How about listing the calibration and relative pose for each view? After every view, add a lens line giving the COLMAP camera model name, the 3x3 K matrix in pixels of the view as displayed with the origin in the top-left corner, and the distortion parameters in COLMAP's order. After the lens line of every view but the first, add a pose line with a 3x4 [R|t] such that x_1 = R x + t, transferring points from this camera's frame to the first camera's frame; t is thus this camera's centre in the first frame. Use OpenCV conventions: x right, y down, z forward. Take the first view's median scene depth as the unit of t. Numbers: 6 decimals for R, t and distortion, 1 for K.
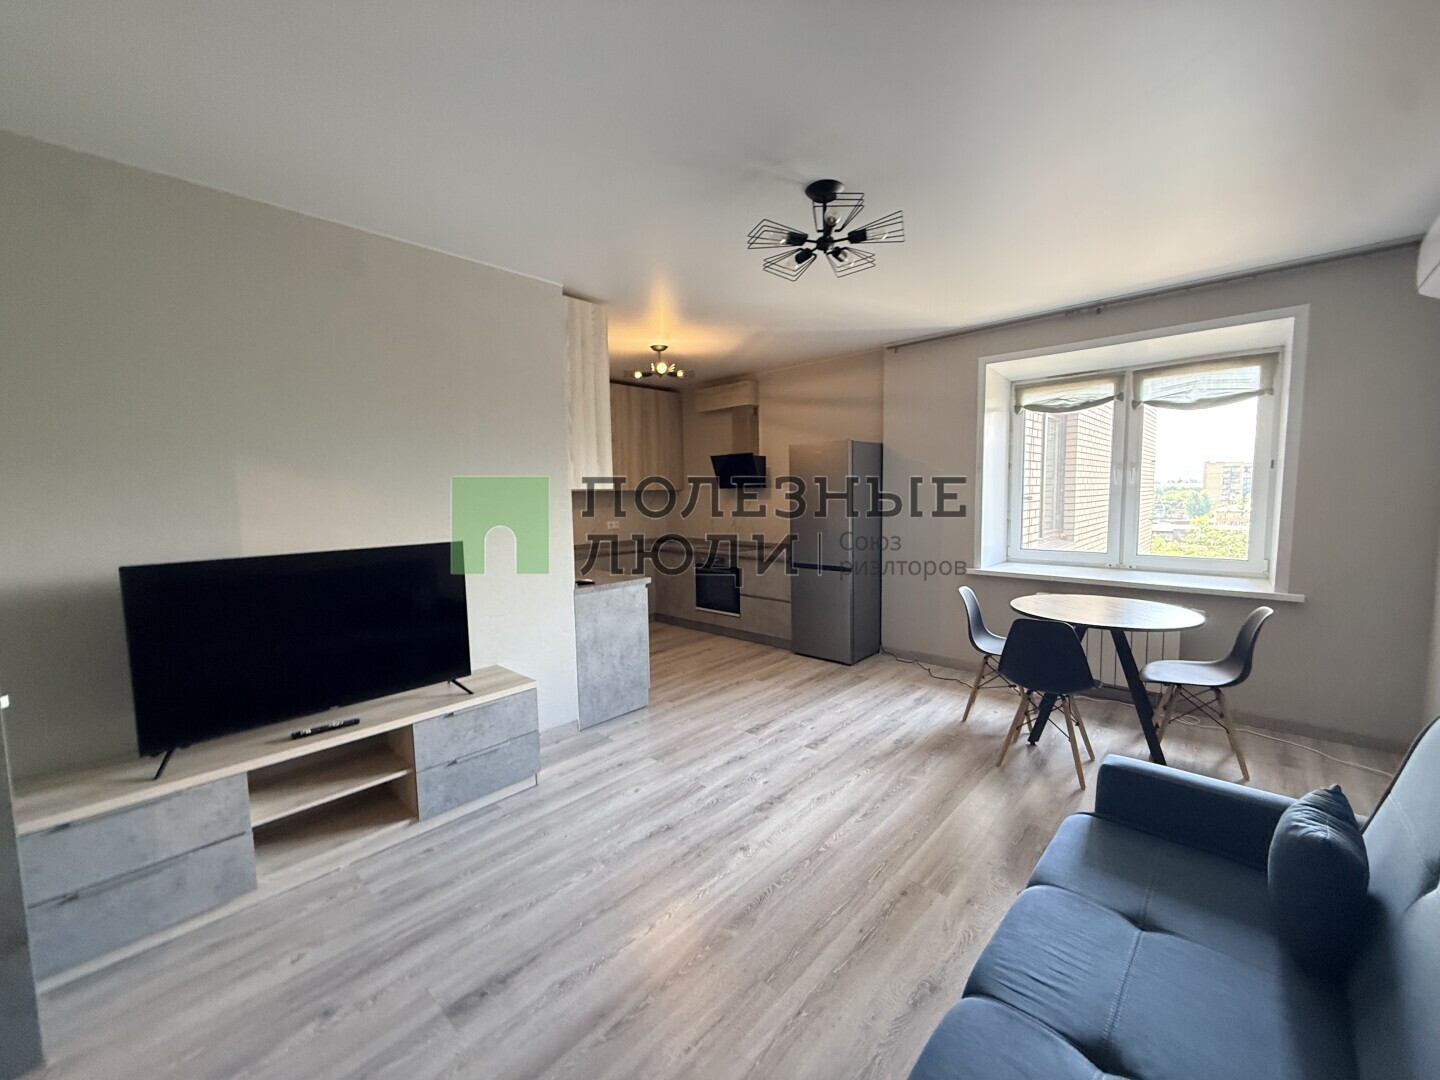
lens RADIAL K [[571.9, 0, 716.6], [0, 571.9, 547.4], [0, 0, 1]] dist [0.000586, -0.000057]
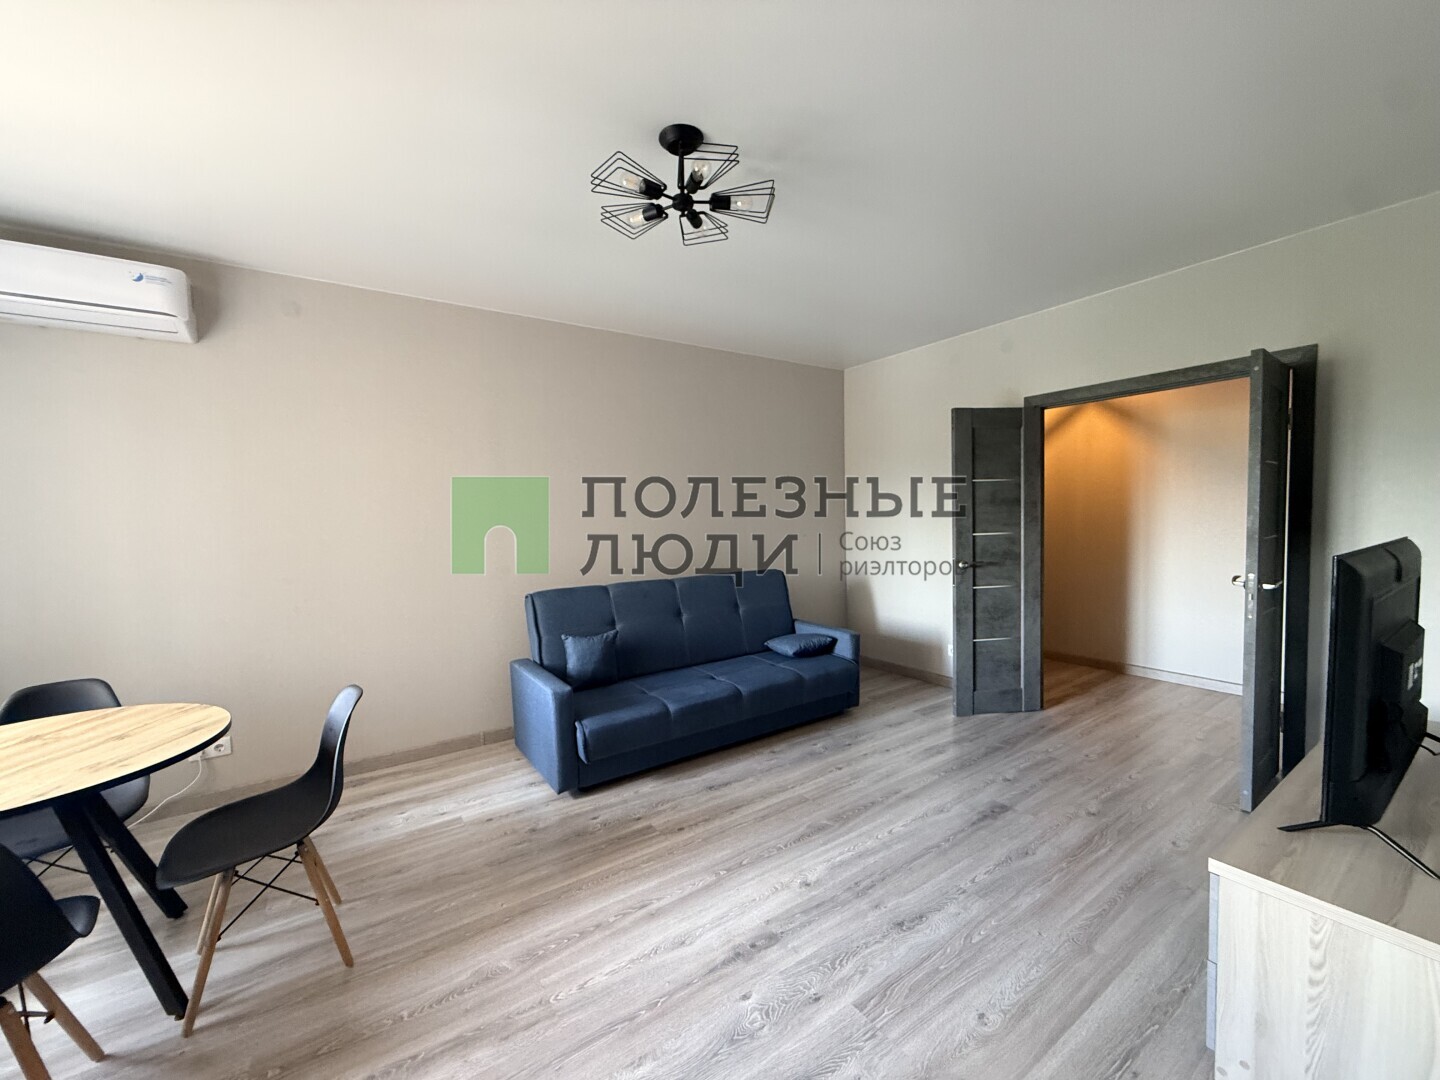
lens RADIAL K [[571.9, 0, 715.4], [0, 571.9, 542.4], [0, 0, 1]] dist [0.000586, -0.000057]
pose [[-0.973967, 0.028423, 0.224903, -0.020899], [0.061229, 0.988219, 0.140267, -0.096004], [-0.218267, 0.150386, -0.964232, 1.198352]]
